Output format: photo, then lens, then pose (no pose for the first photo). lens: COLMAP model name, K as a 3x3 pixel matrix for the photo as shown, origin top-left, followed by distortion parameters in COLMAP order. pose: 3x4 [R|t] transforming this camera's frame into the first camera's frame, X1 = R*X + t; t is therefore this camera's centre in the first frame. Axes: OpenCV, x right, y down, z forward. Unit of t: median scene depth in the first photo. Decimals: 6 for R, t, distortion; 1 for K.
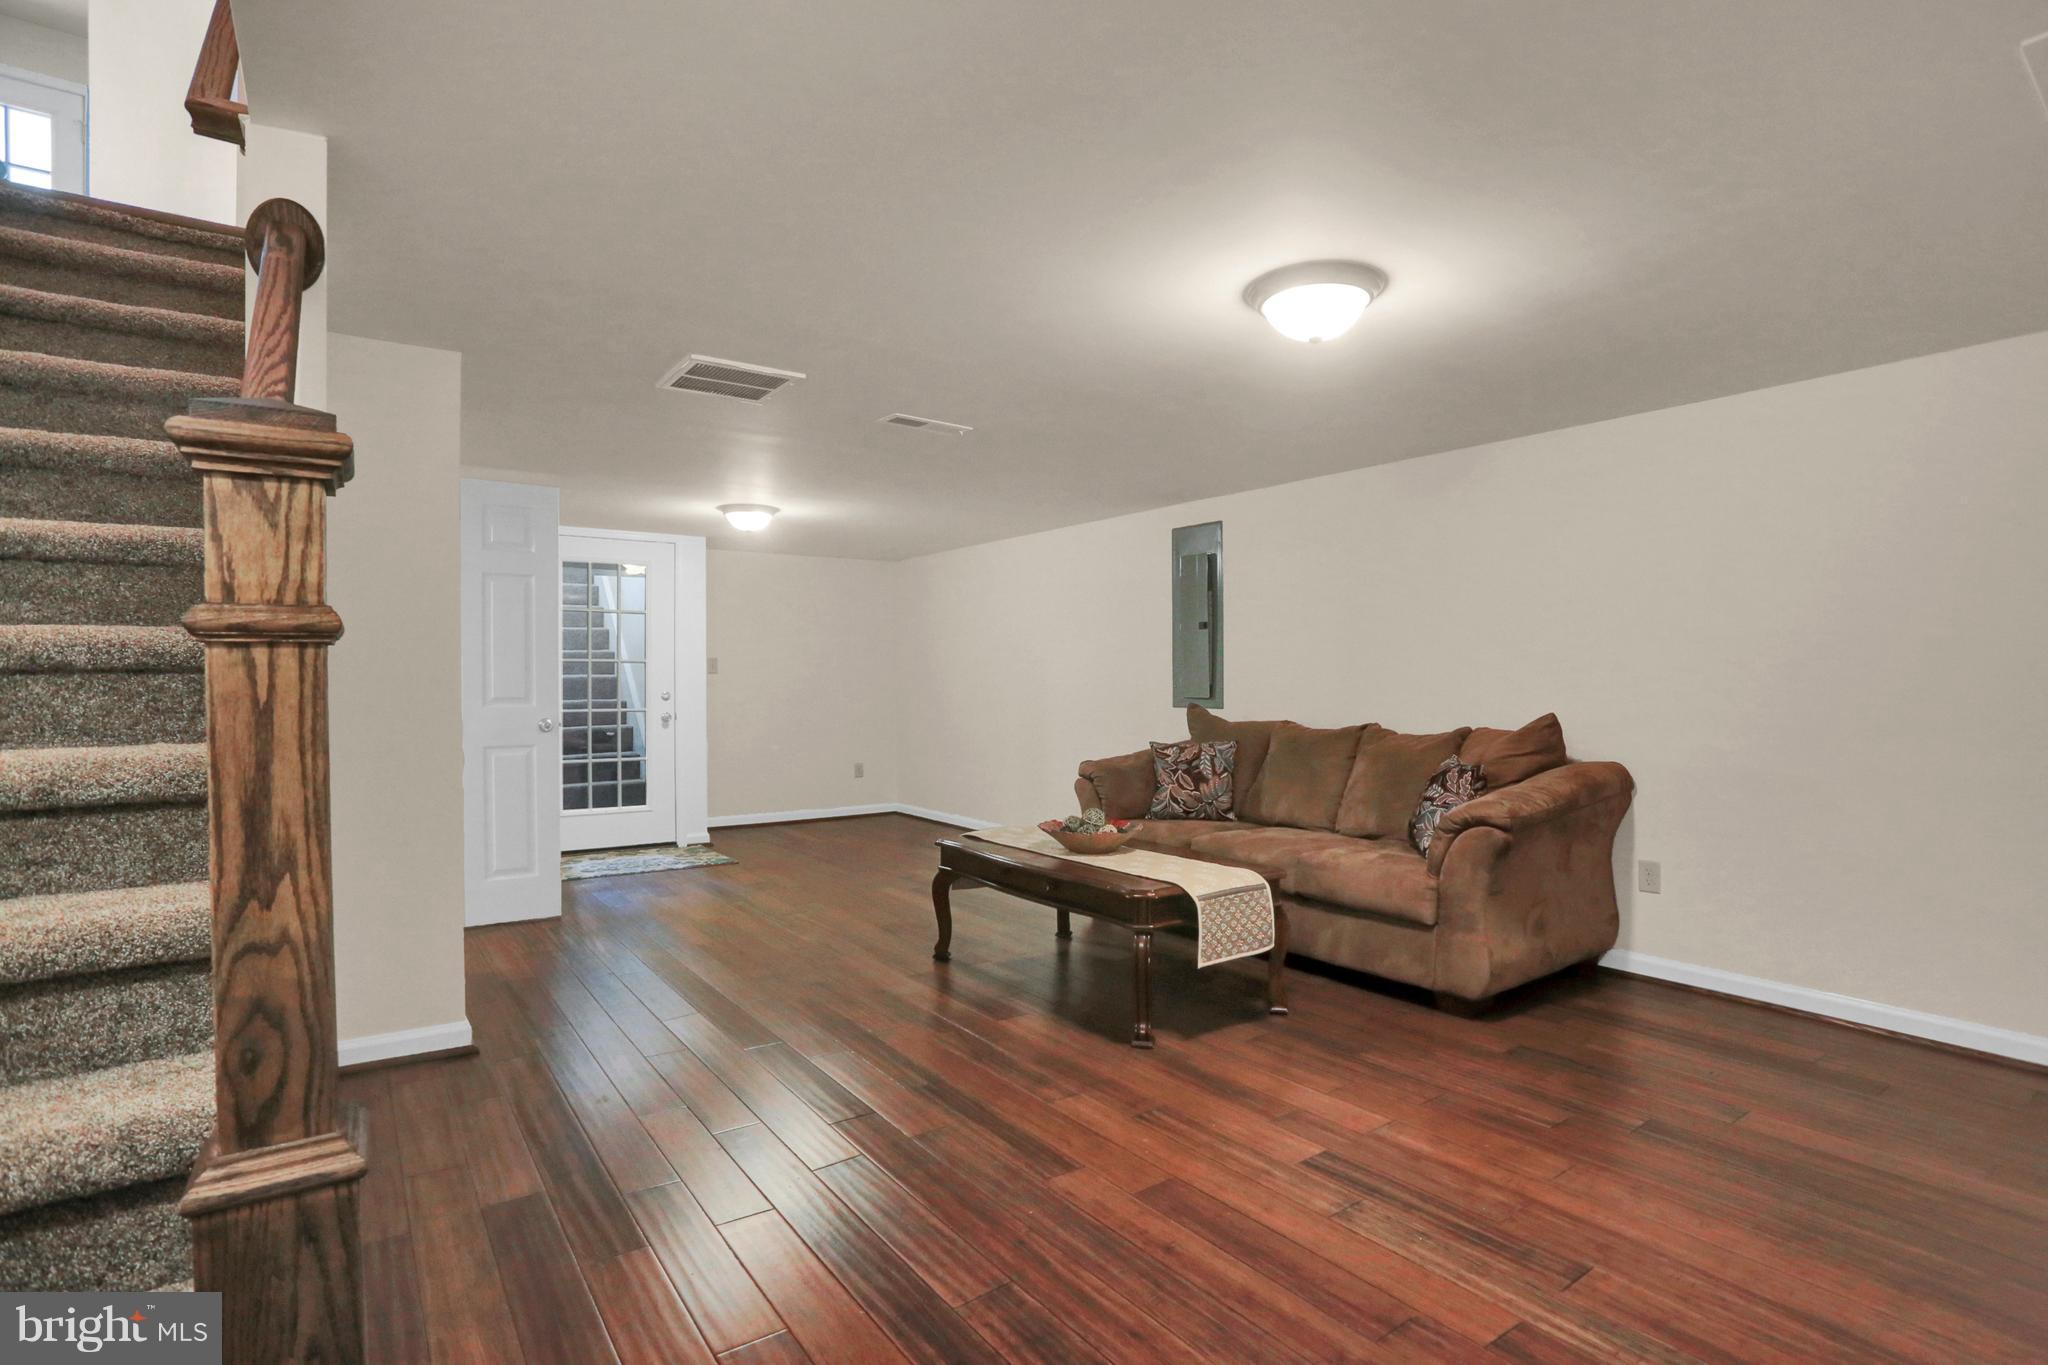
lens RADIAL K [[989.3, 0, 1020.6], [0, 989.3, 682.0], [0, 0, 1]] dist [-0.018033, 0.002497]
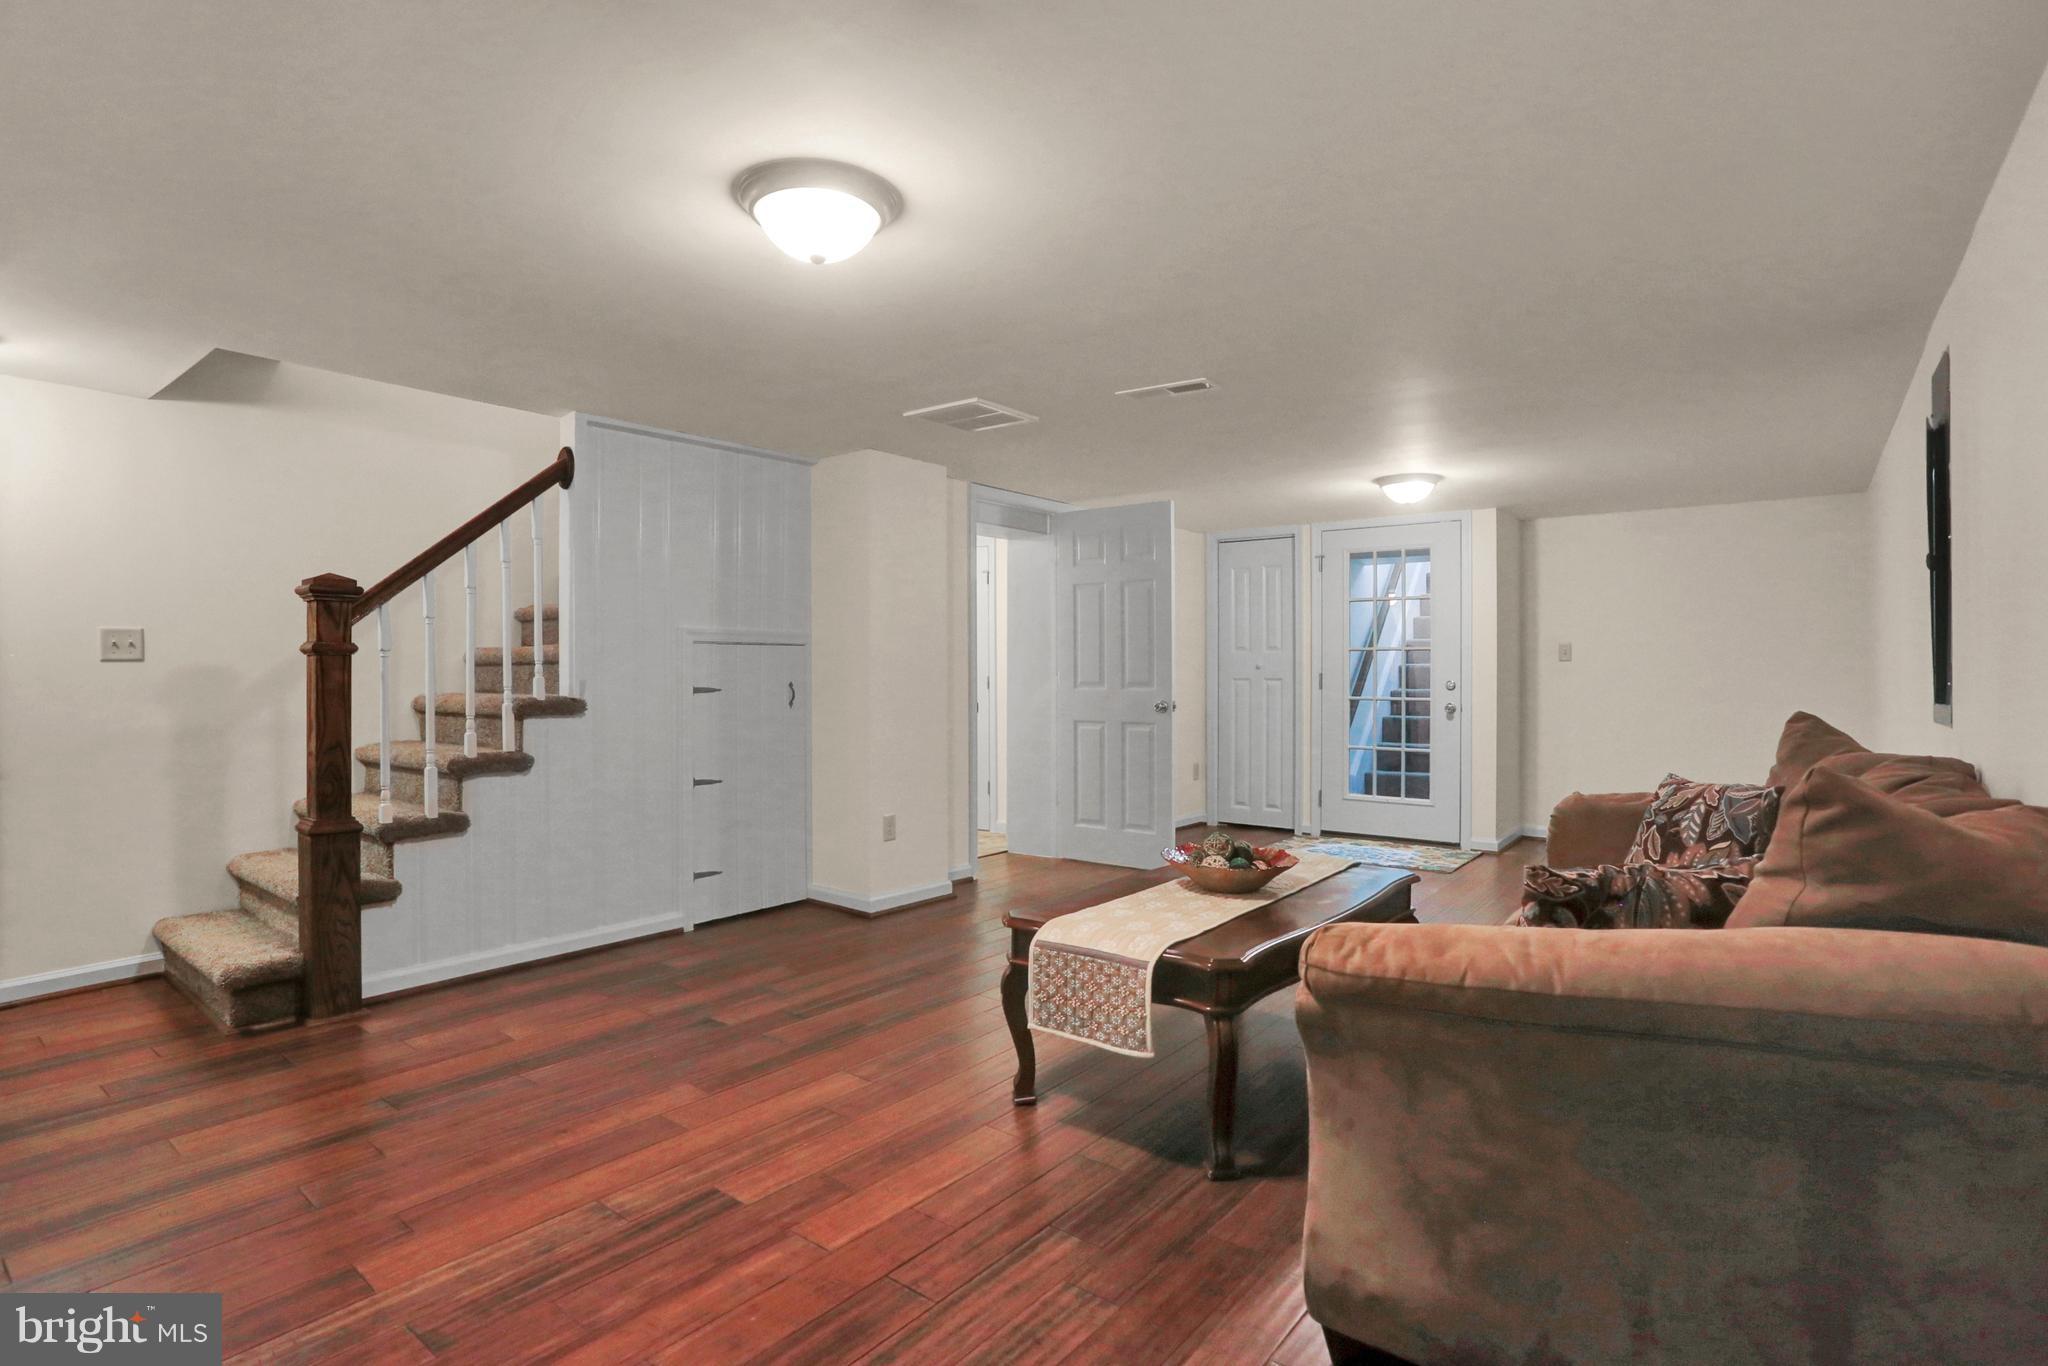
lens RADIAL K [[989.3, 0, 982.5], [0, 989.3, 678.1], [0, 0, 1]] dist [-0.018033, 0.002497]
pose [[0.258904, 0.005661, -0.965887, 0.932601], [0.000191, 0.999983, 0.005912, 0.004566], [0.965903, -0.001716, 0.258898, 0.759347]]
